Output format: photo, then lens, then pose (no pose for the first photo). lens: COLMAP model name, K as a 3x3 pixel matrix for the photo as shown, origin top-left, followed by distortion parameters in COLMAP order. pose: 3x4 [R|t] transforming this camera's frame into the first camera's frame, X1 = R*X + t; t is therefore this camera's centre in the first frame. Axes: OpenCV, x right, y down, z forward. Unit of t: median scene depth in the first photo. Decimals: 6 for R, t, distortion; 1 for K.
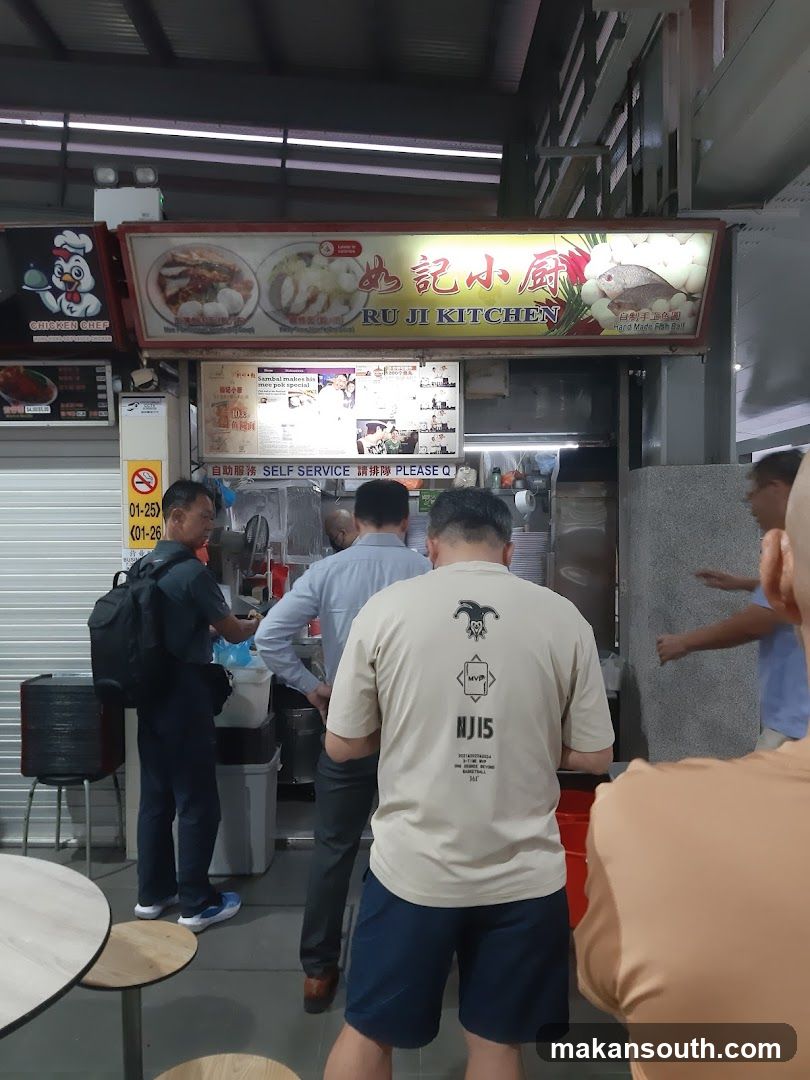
lens RADIAL K [[814.9, 0, 401.2], [0, 814.9, 545.4], [0, 0, 1]] dist [0.124293, -0.263477]
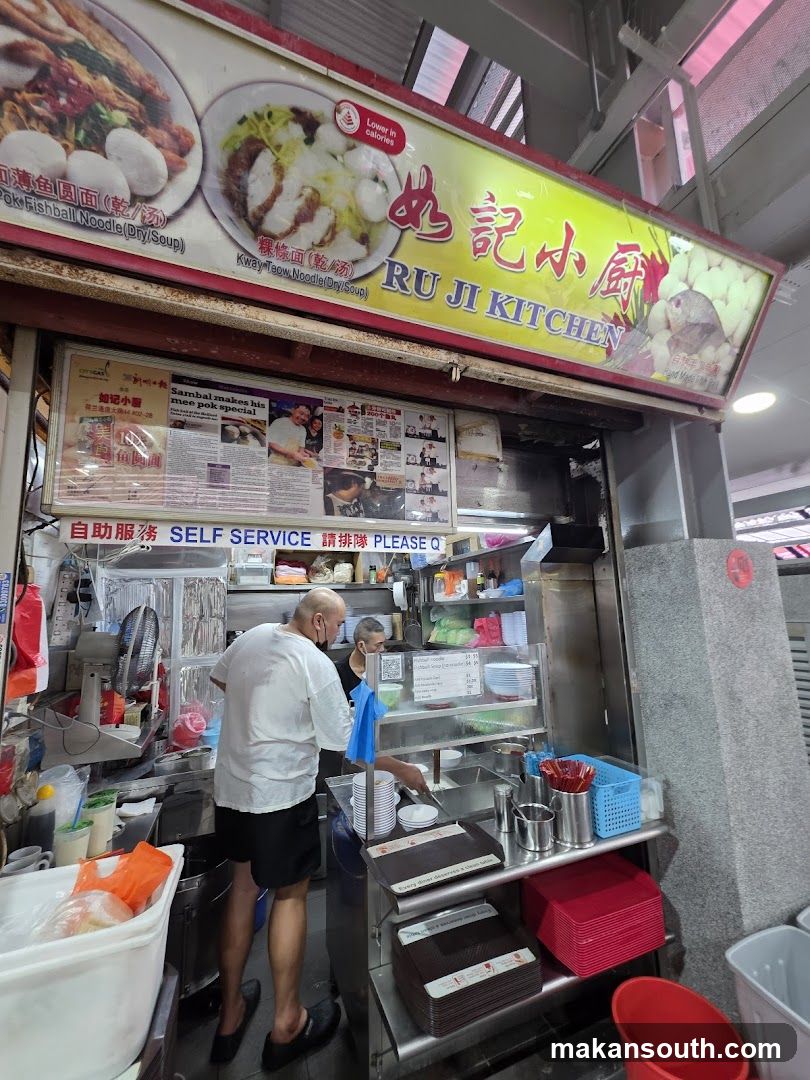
lens RADIAL K [[428.9, 0, 405.0], [0, 428.9, 546.8], [0, 0, 1]] dist [0.002115, 0.000475]
pose [[0.922910, 0.033962, 0.383516, -0.148848], [0.035176, 0.984498, -0.171830, -0.022526], [-0.383407, 0.172074, 0.907408, 0.738019]]
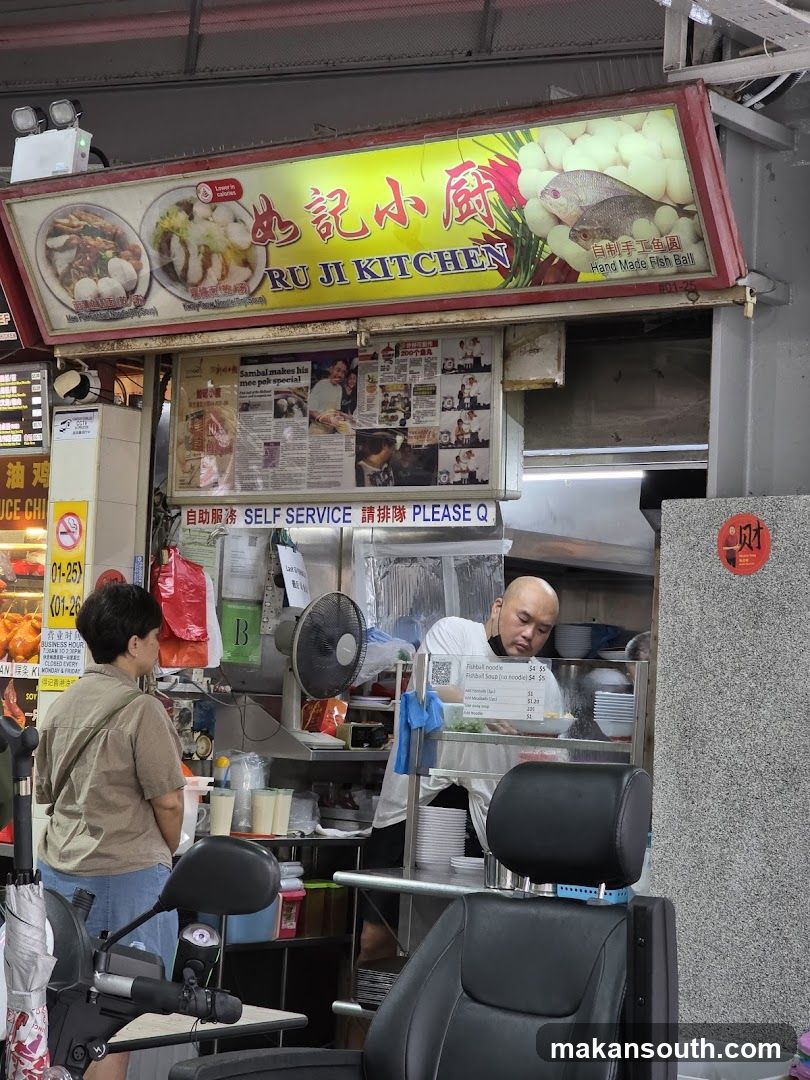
lens RADIAL K [[2278.7, 0, 405.0], [0, 2278.7, 540.0], [0, 0, 1]] dist [-0.916990, 16.526184]
pose [[0.792516, -0.002108, -0.609847, 1.147765], [-0.061449, 0.994629, -0.083293, 0.074907], [0.606747, 0.103486, 0.788130, -0.345907]]
